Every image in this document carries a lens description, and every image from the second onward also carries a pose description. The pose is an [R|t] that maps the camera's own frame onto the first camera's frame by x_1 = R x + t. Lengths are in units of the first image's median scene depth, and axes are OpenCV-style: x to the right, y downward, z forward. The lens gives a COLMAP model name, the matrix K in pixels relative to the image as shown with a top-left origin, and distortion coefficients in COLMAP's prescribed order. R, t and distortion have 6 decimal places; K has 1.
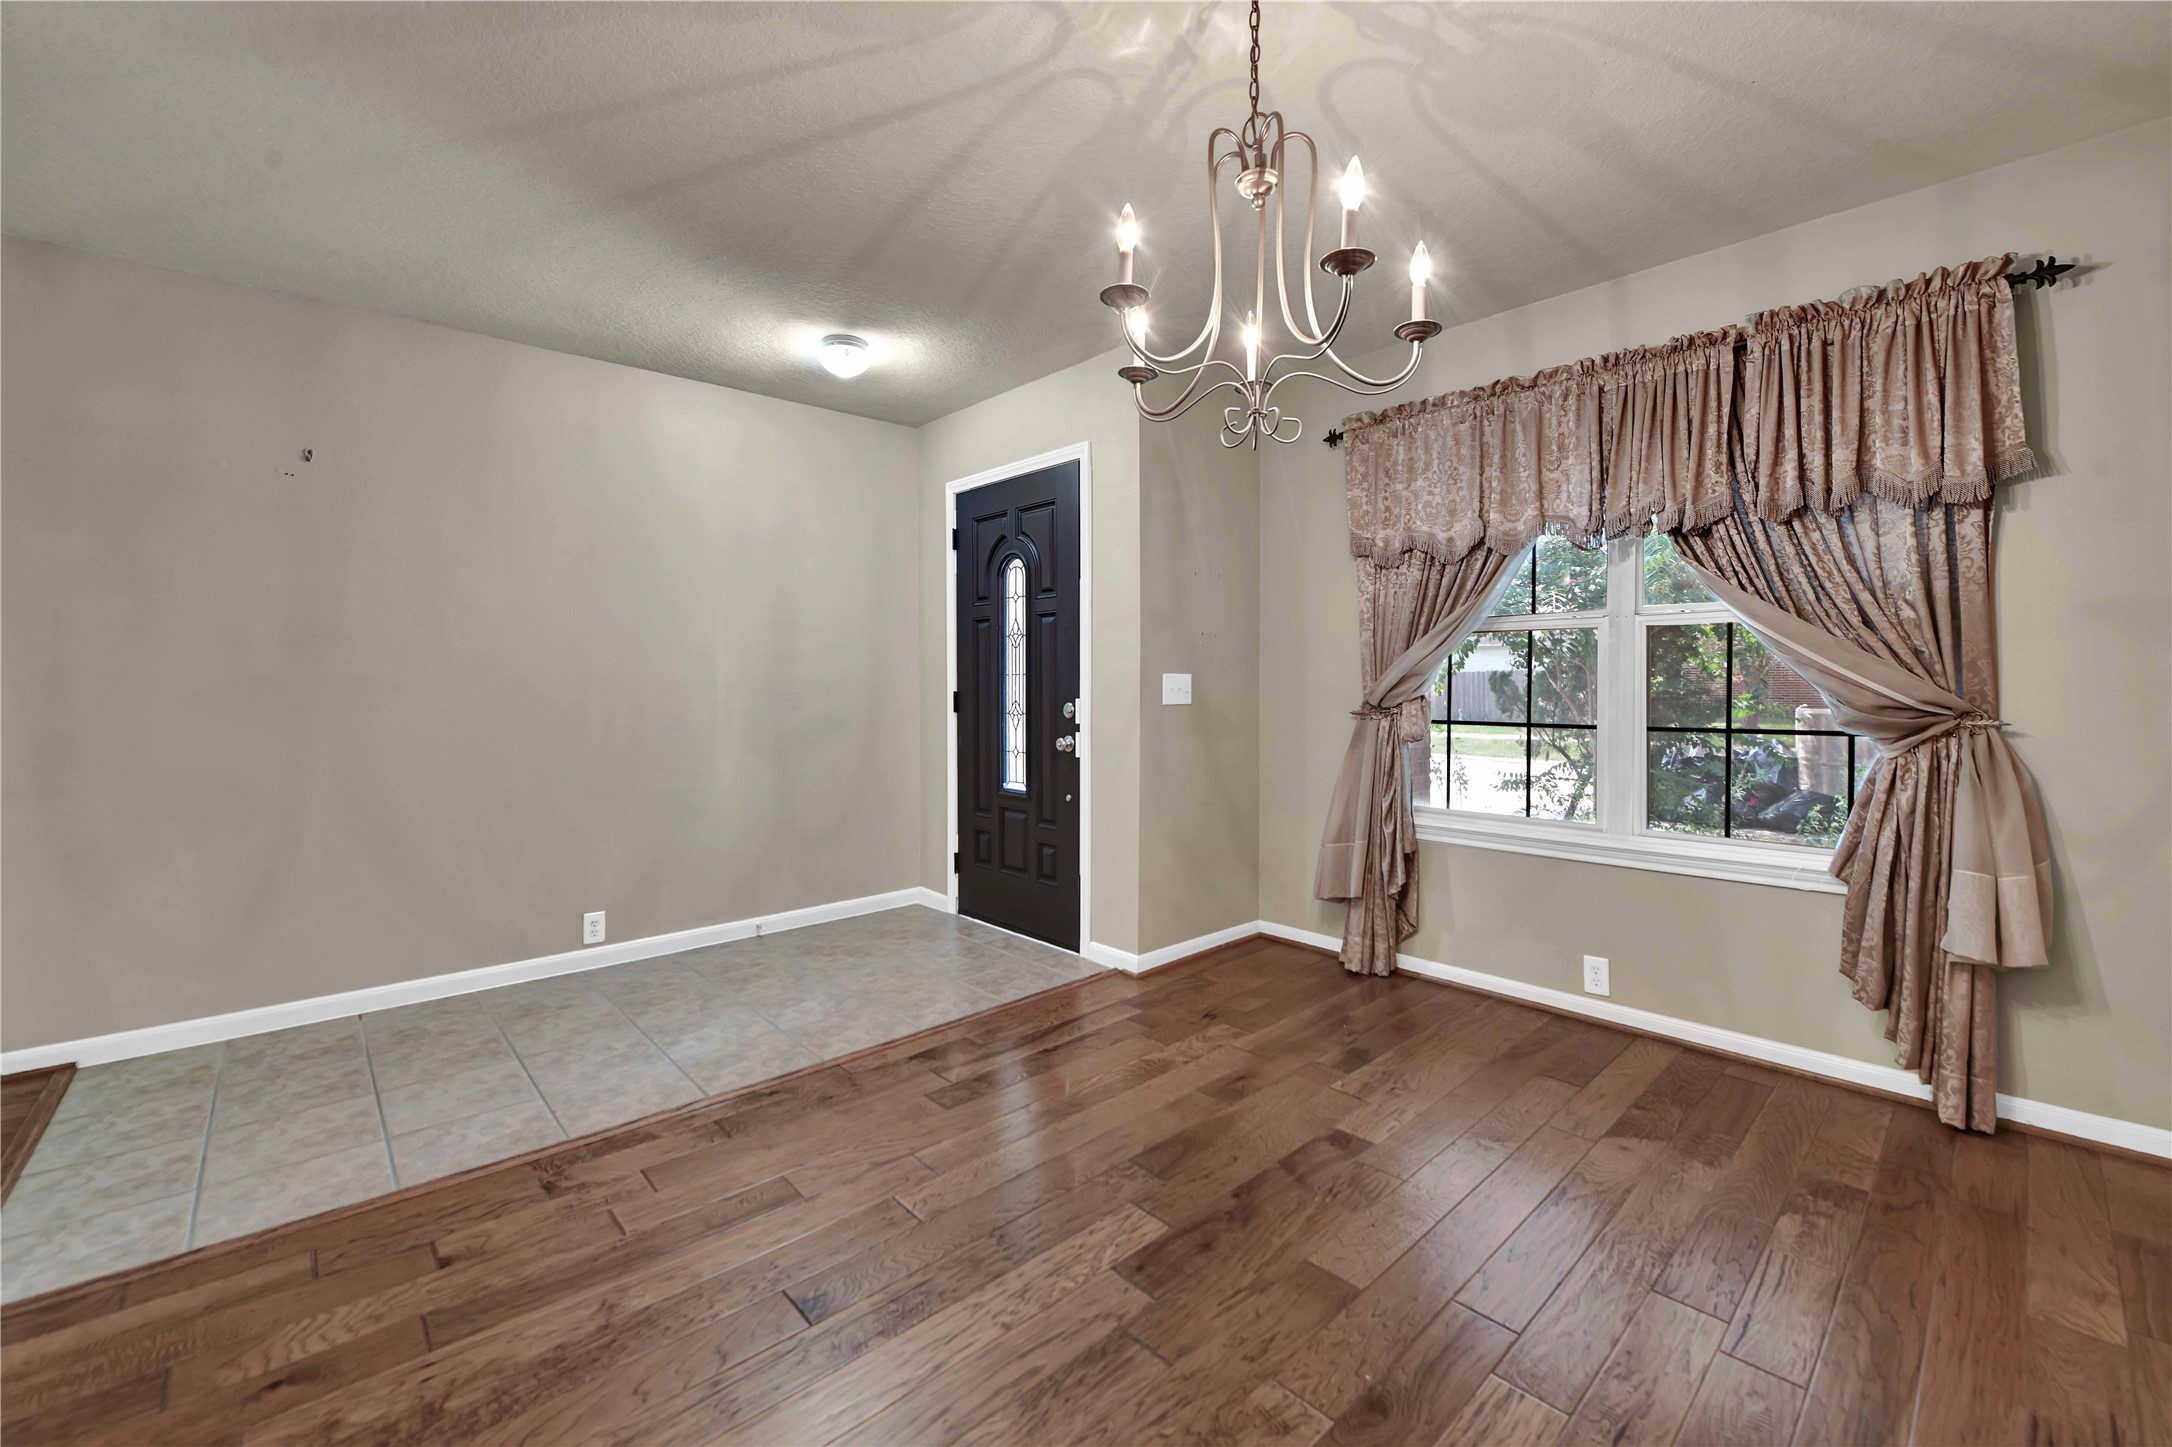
lens RADIAL K [[882.1, 0, 1073.1], [0, 882.1, 680.2], [0, 0, 1]] dist [-0.009427, -0.003225]
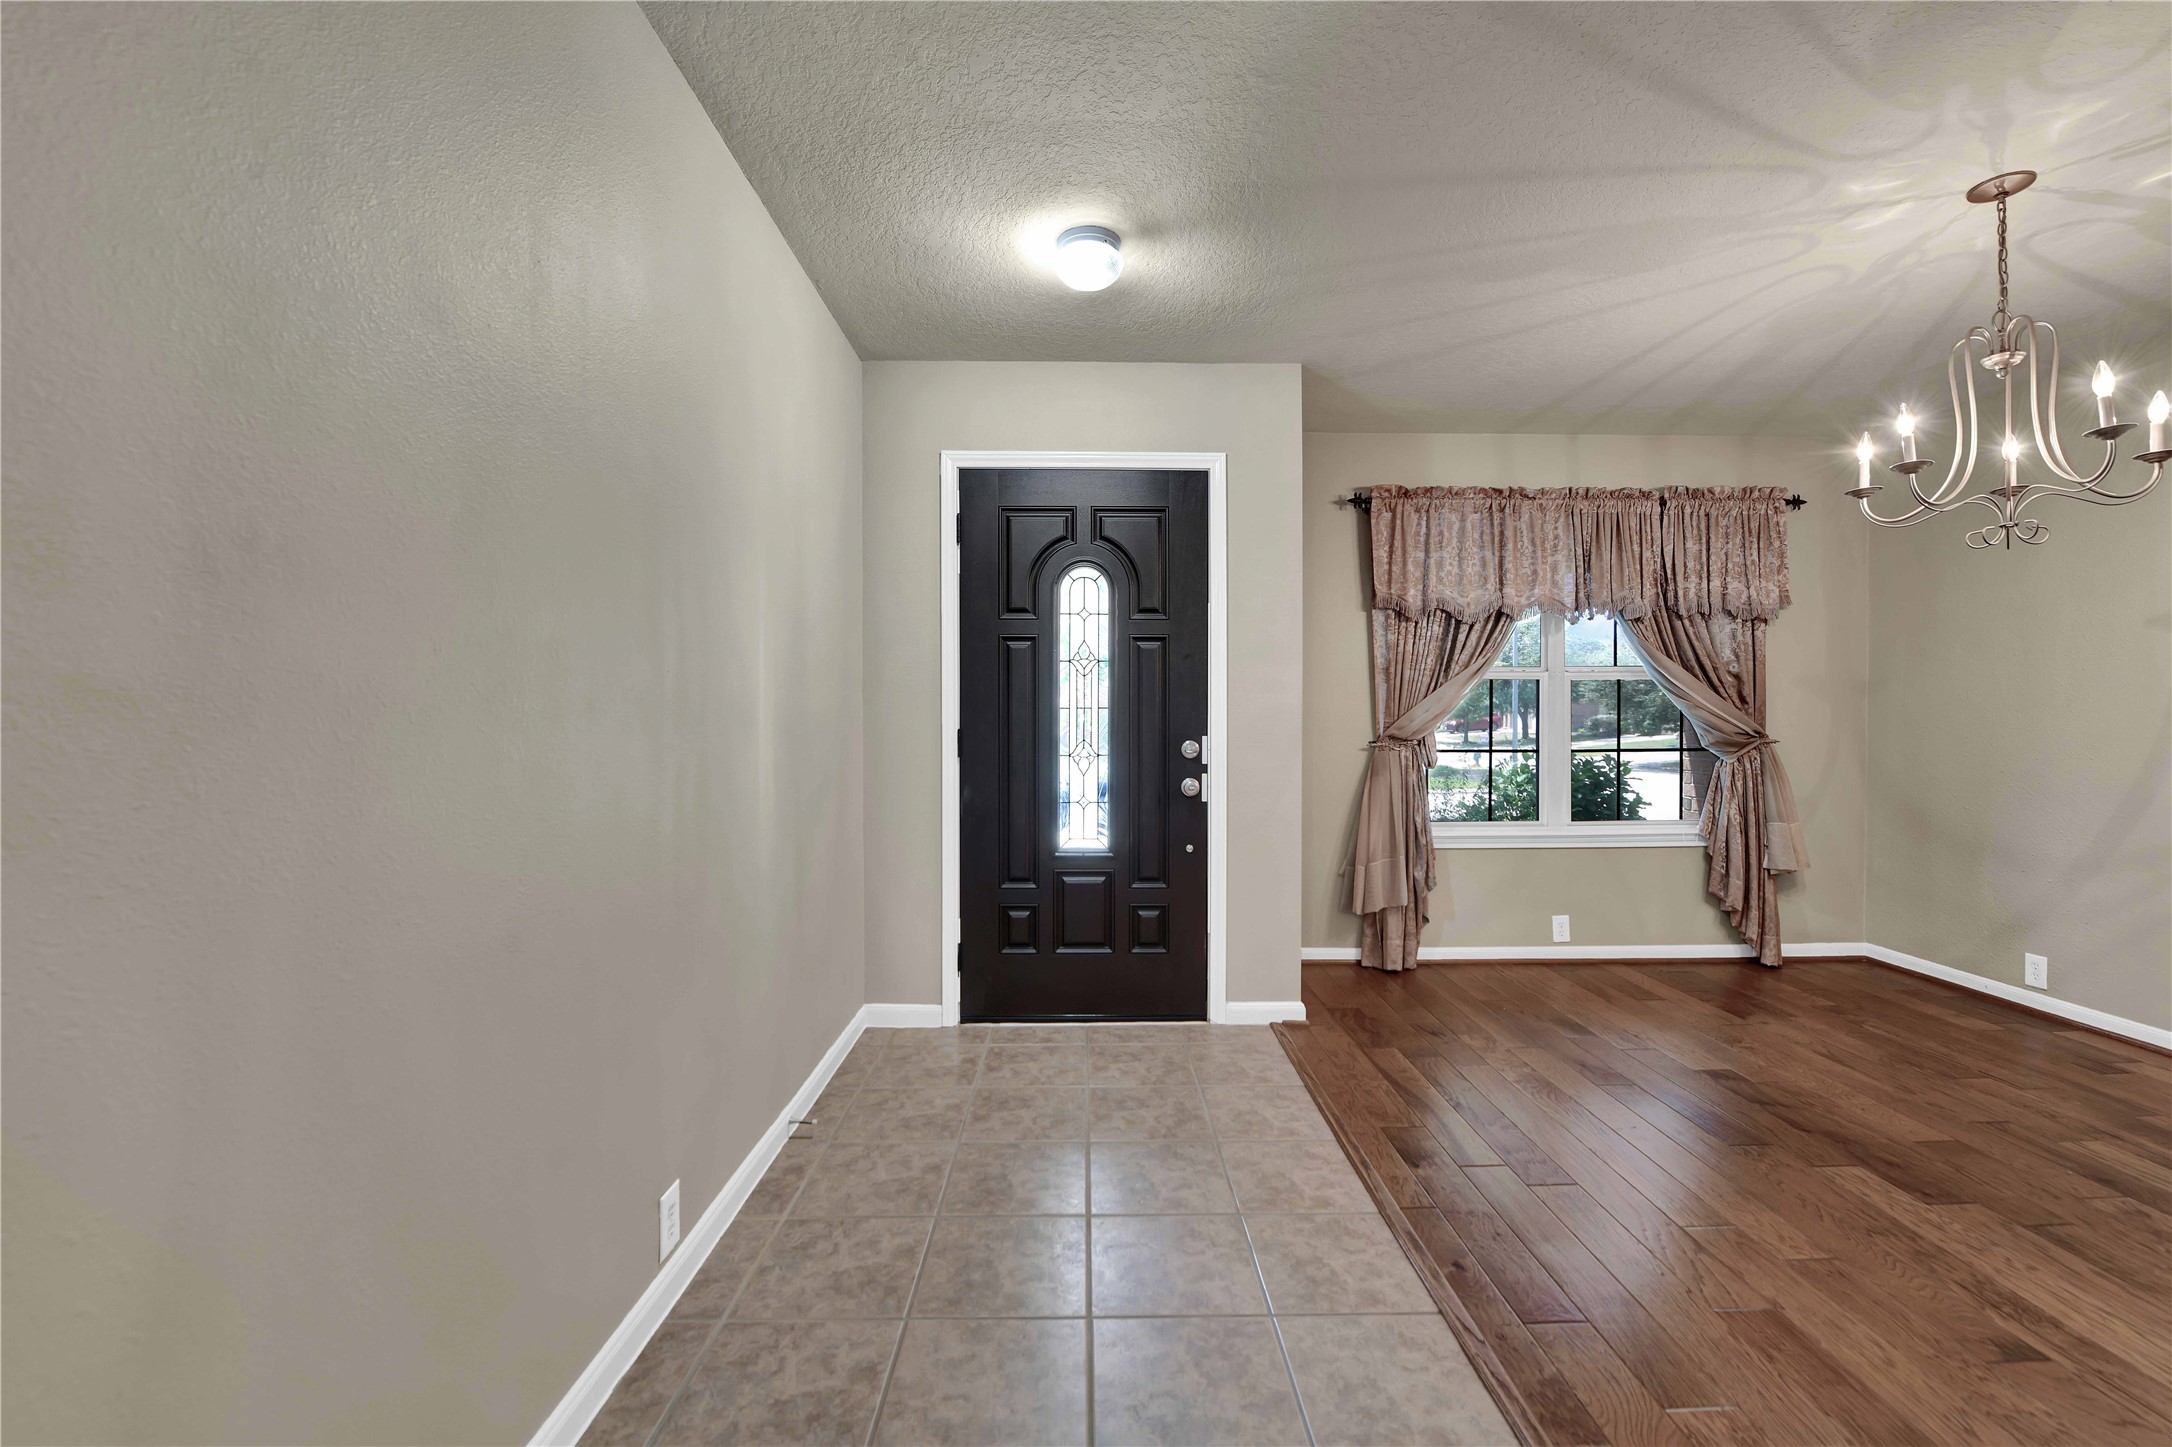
lens RADIAL K [[882.1, 0, 1104.7], [0, 882.1, 708.7], [0, 0, 1]] dist [-0.009427, -0.003225]
pose [[0.661890, 0.010271, 0.749531, -0.934630], [-0.001974, 0.999927, -0.011959, 0.005423], [-0.749599, 0.006436, 0.661861, 0.617644]]
